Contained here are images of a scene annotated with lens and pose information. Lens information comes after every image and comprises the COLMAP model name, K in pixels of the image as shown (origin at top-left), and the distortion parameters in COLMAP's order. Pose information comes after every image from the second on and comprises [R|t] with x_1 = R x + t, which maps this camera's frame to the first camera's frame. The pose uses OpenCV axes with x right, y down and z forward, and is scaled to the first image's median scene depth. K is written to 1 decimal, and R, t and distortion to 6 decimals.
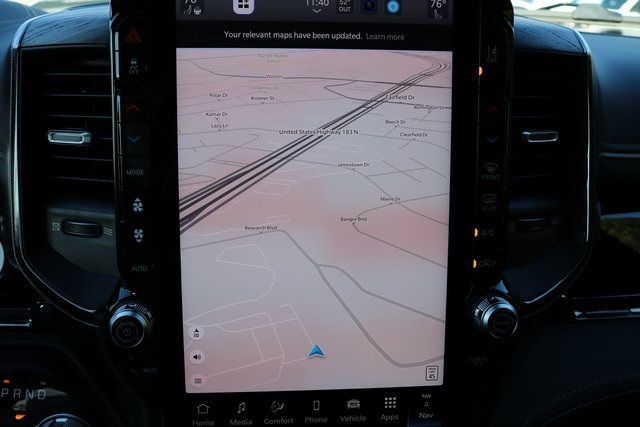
lens RADIAL K [[602.6, 0, 320.1], [0, 602.6, 216.6], [0, 0, 1]] dist [-0.090660, 0.000000]
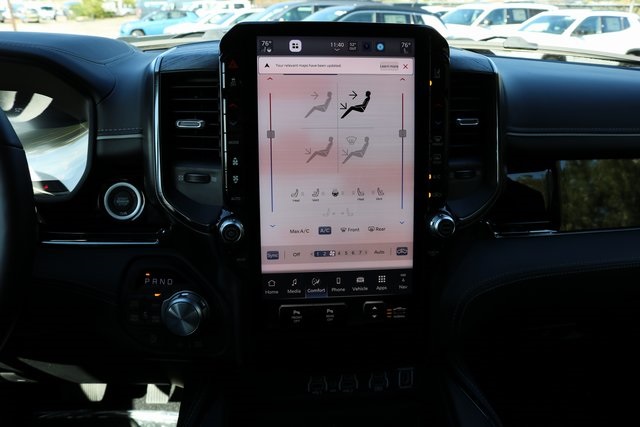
lens RADIAL K [[528.9, 0, 323.8], [0, 528.9, 218.3], [0, 0, 1]] dist [-0.158080, 0.124608]
pose [[0.999617, -0.014725, 0.023450, -0.080735], [0.014579, 0.999873, 0.006381, 0.130098], [-0.023541, -0.006037, 0.999705, -0.494279]]
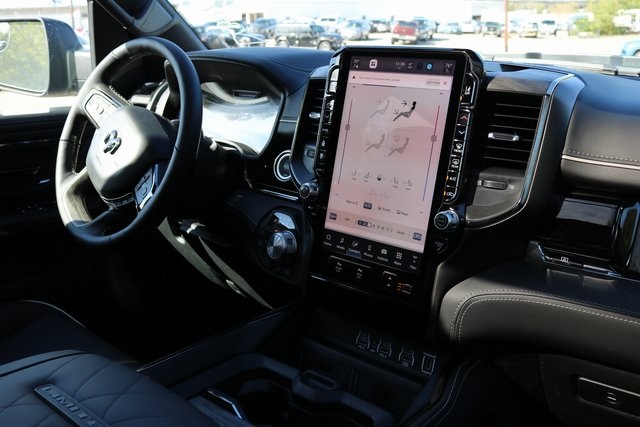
lens RADIAL K [[640.9, 0, 320.6], [0, 640.9, 209.2], [0, 0, 1]] dist [-0.099933, 0.000000]
pose [[0.705229, 0.174083, -0.687275, 1.415806], [-0.240652, 0.970611, -0.001088, 0.228710], [0.666887, 0.166161, 0.726397, -0.792070]]
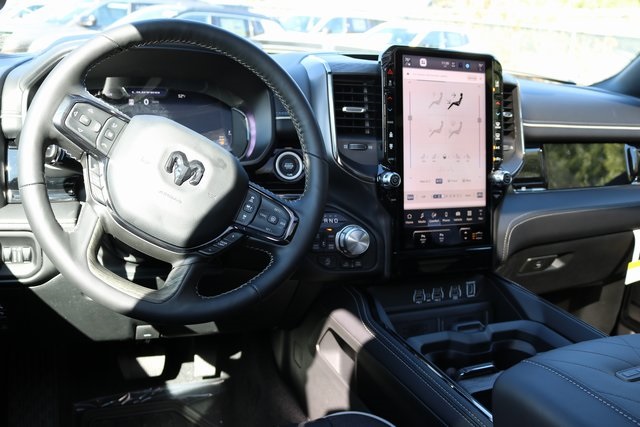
lens RADIAL K [[640.9, 0, 323.2], [0, 640.9, 211.3], [0, 0, 1]] dist [-0.099933, 0.000000]
pose [[0.938836, -0.036859, 0.342386, -1.463932], [0.060238, 0.996504, -0.057898, 0.433766], [-0.339055, 0.074981, 0.937774, -1.426664]]
